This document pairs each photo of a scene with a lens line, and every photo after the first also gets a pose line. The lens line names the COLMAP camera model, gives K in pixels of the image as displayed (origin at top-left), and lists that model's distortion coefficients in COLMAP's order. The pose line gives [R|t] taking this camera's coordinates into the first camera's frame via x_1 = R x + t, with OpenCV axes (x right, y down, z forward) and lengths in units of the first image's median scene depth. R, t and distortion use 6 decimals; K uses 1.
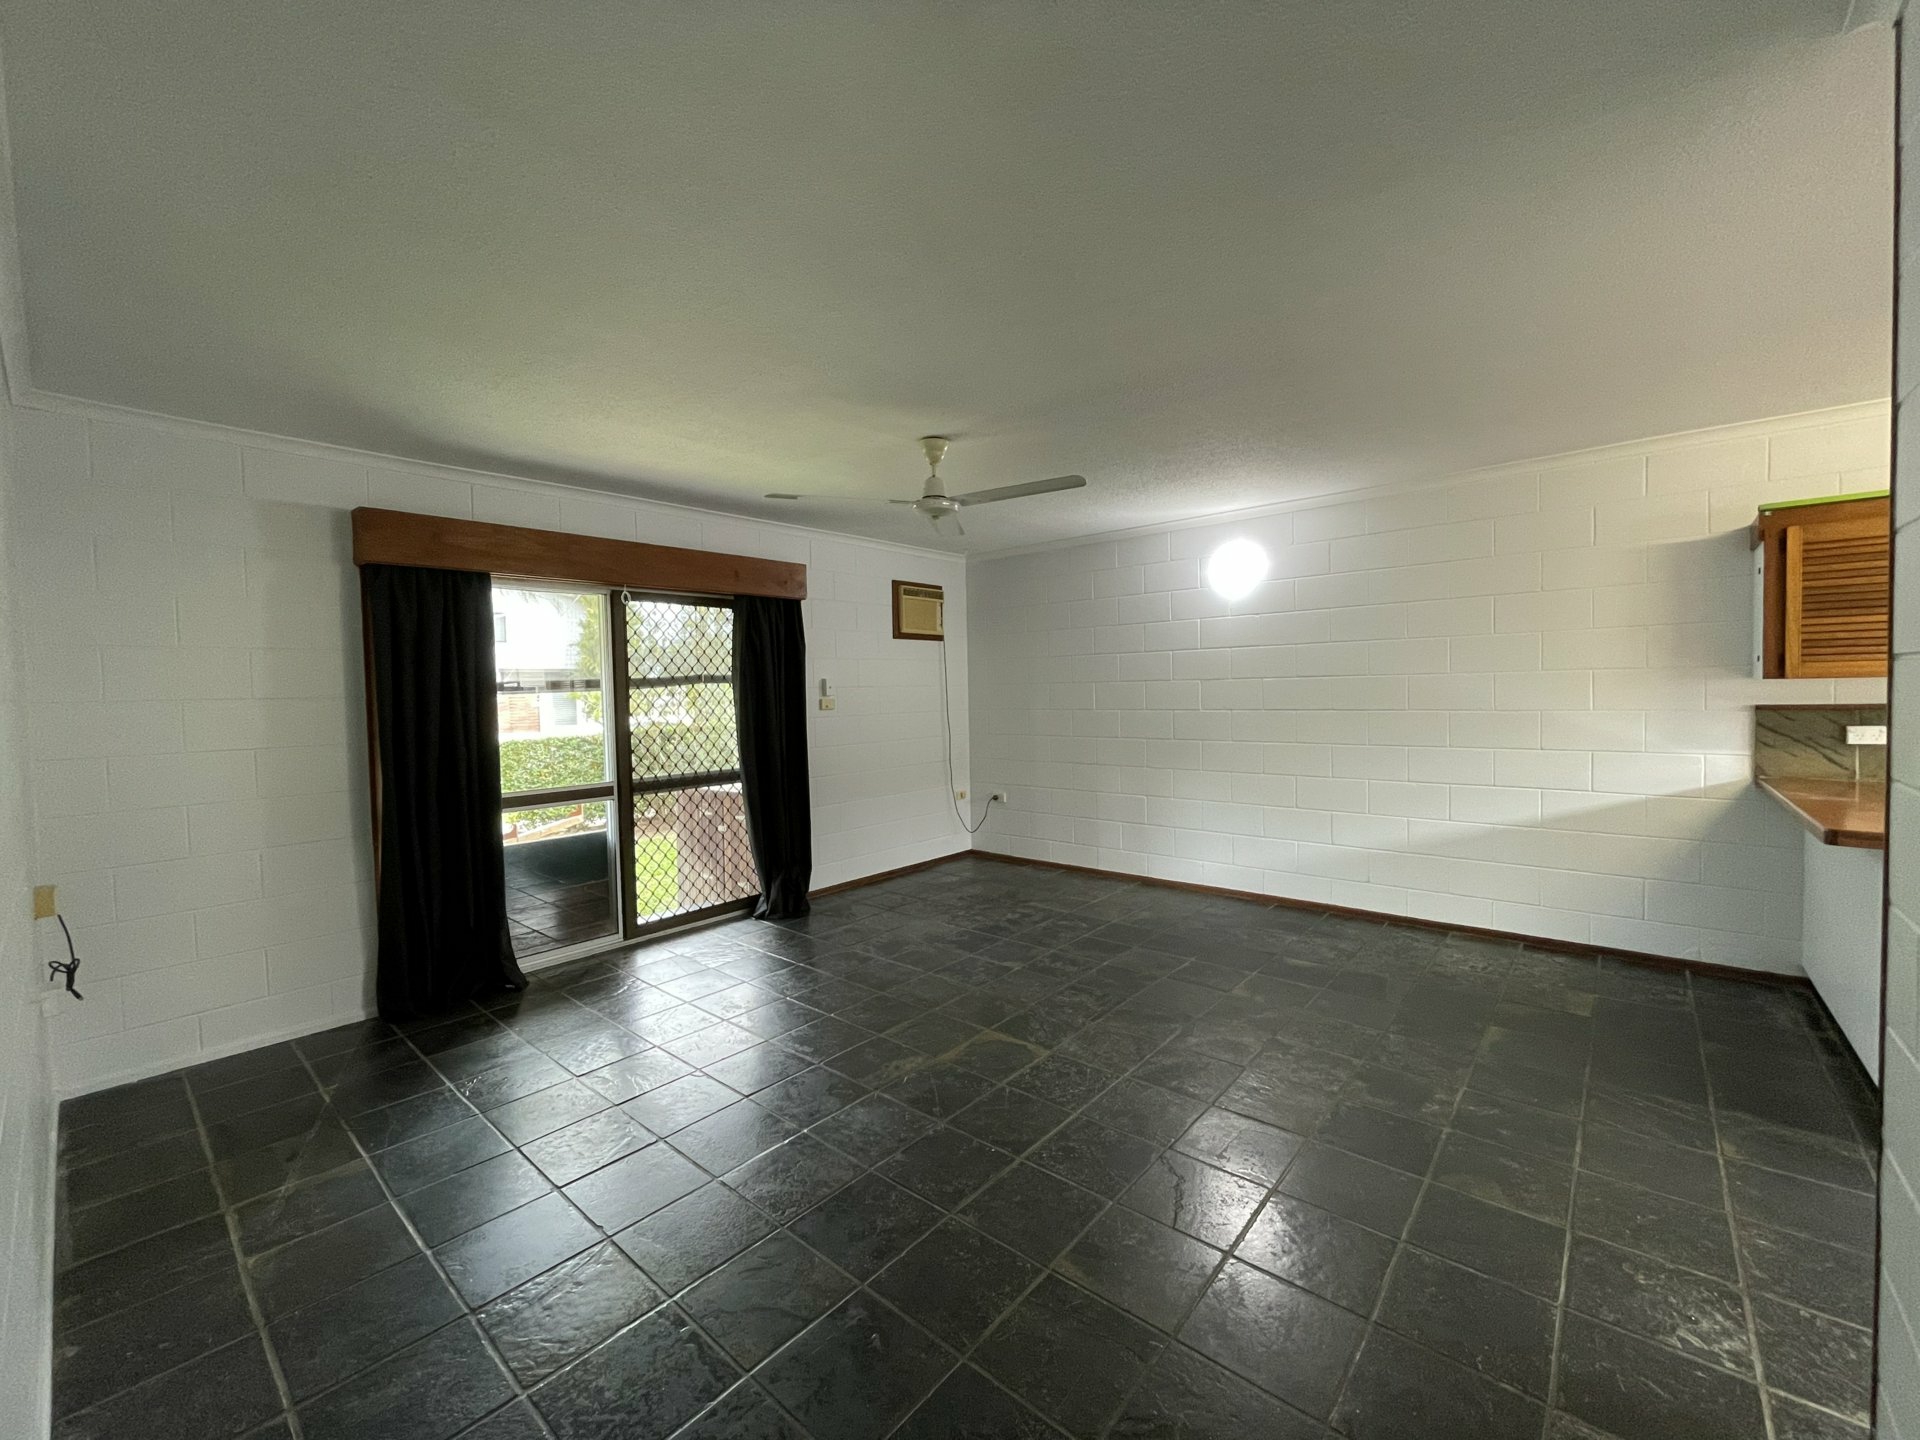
lens RADIAL K [[779.1, 0, 959.7], [0, 779.1, 712.5], [0, 0, 1]] dist [-0.002584, -0.000076]
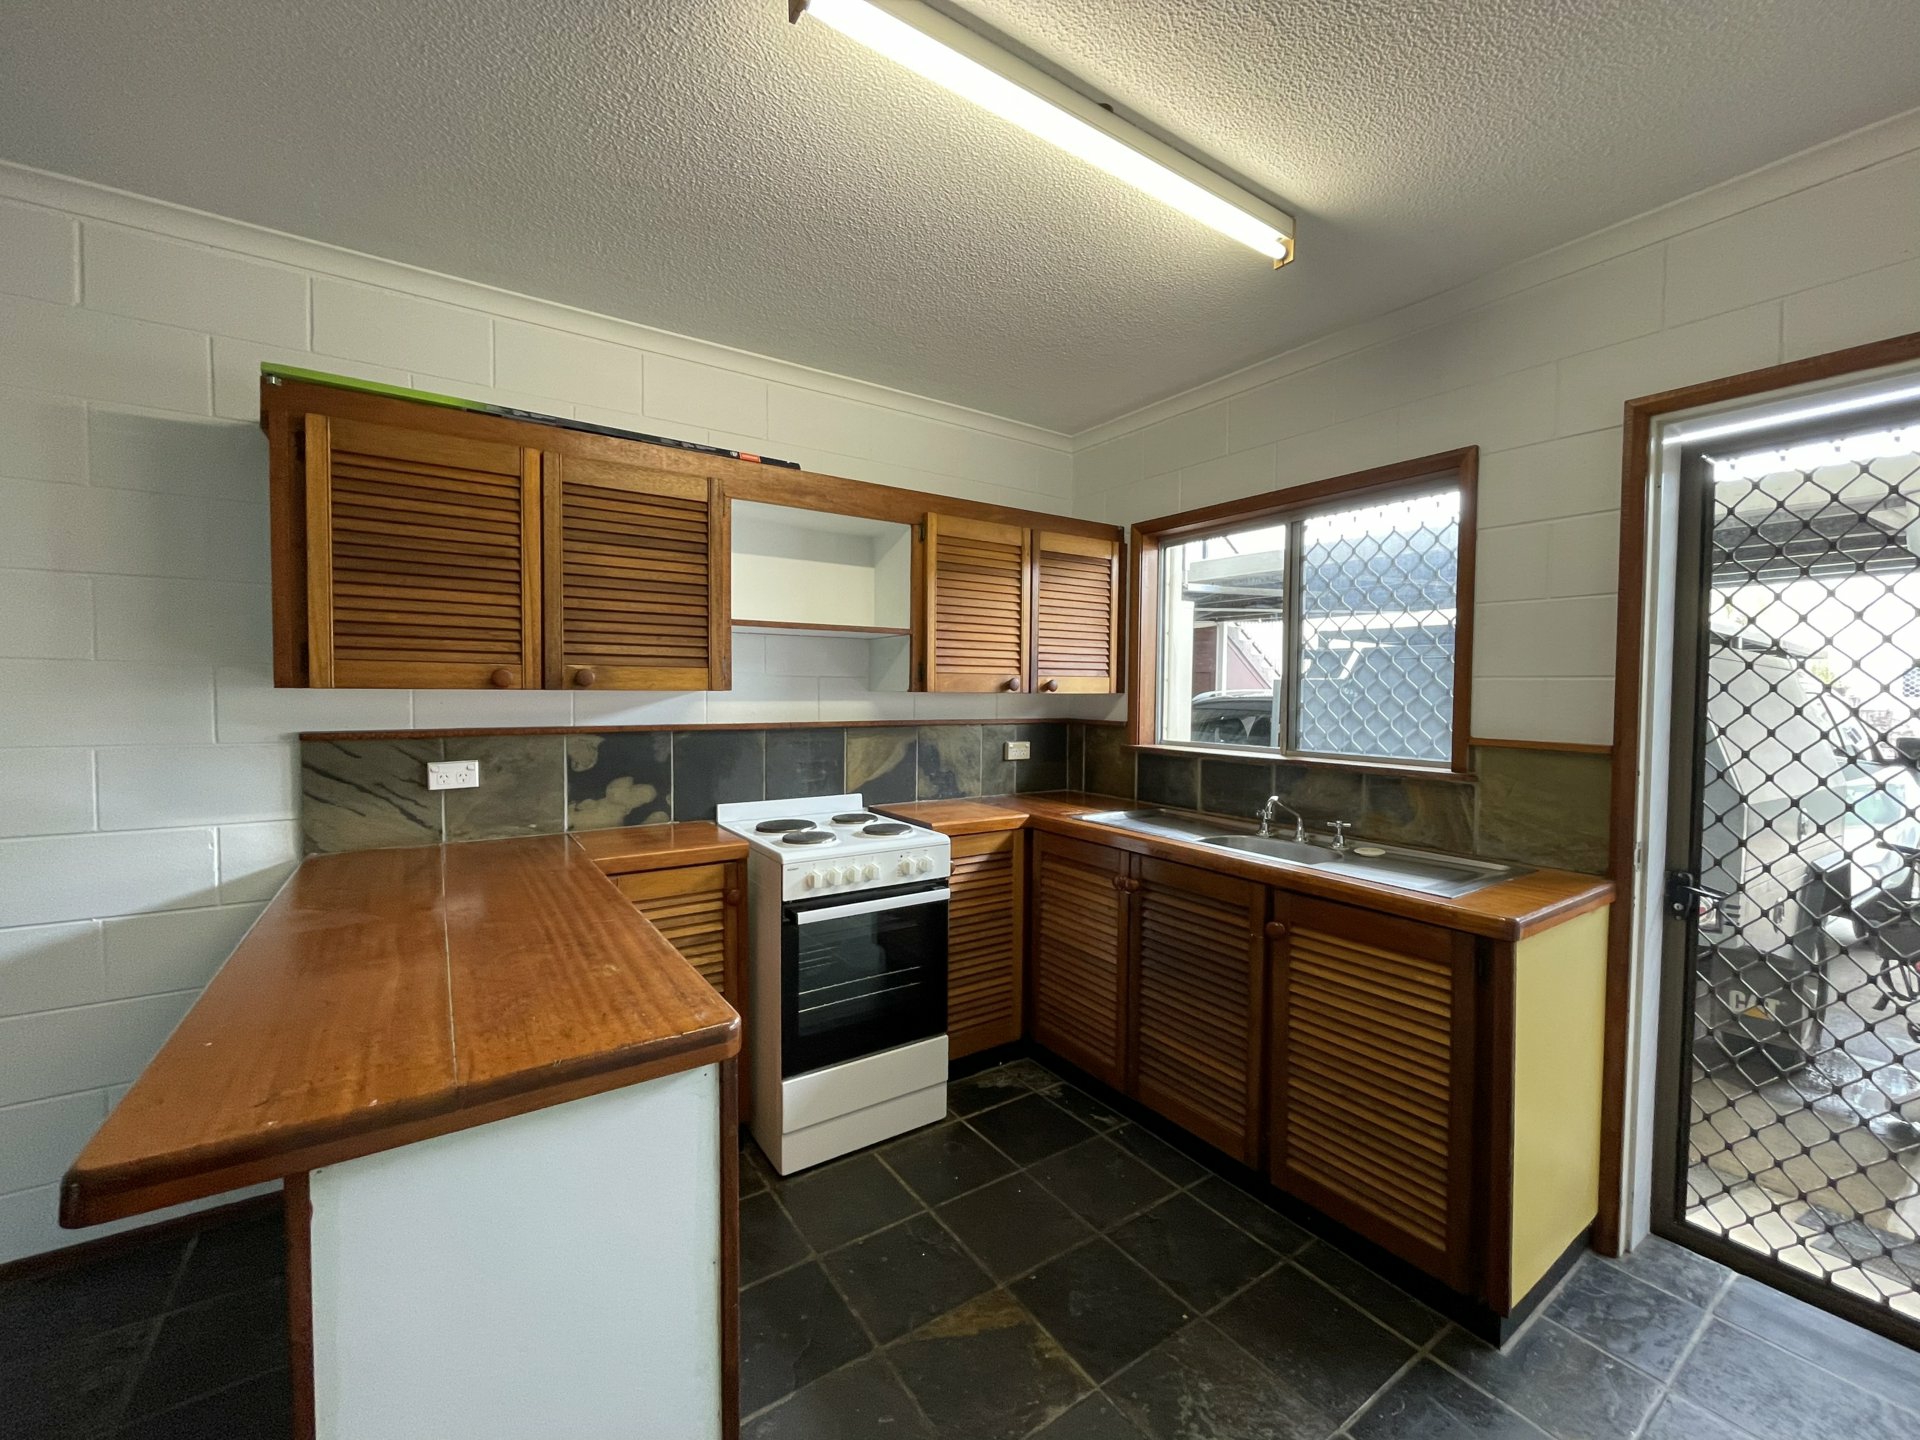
lens RADIAL K [[779.1, 0, 962.3], [0, 779.1, 713.7], [0, 0, 1]] dist [-0.002584, -0.000076]
pose [[0.261437, -0.008202, 0.965186, 0.627011], [0.004408, 0.999964, 0.007303, -0.026825], [-0.965210, 0.002345, 0.261464, 0.393330]]
